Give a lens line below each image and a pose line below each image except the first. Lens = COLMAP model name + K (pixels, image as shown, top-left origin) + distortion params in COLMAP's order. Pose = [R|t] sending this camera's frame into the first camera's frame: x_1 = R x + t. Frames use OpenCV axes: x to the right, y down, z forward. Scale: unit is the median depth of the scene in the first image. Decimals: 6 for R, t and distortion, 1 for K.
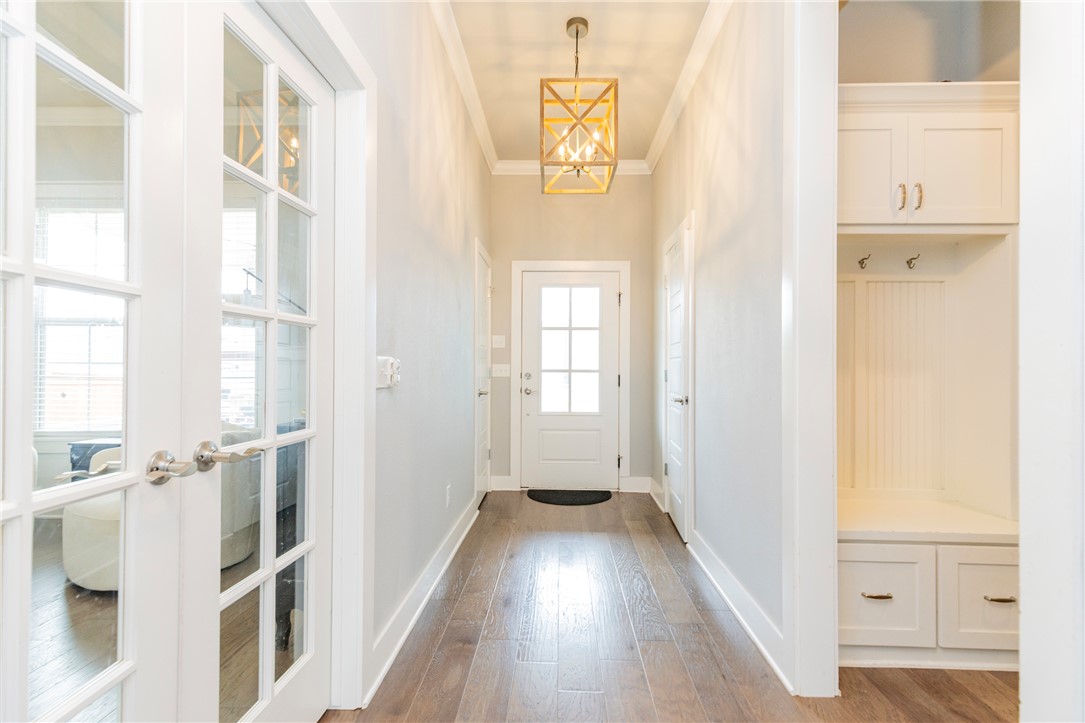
lens RADIAL K [[488.6, 0, 547.5], [0, 488.6, 363.4], [0, 0, 1]] dist [-0.000193, 0.000048]
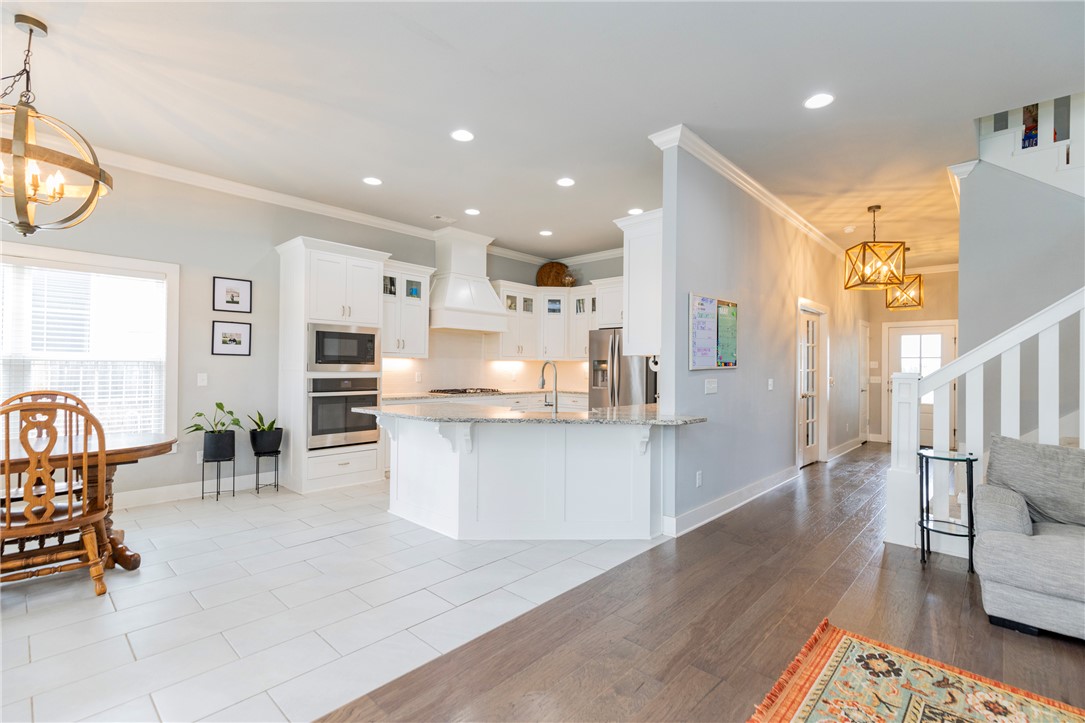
lens RADIAL K [[488.6, 0, 547.5], [0, 488.6, 363.4], [0, 0, 1]] dist [-0.000193, 0.000048]
pose [[0.750564, -0.003739, -0.660787, 0.208116], [0.002011, 0.999992, -0.003374, -0.045970], [0.660795, 0.001203, 0.750565, -1.308391]]
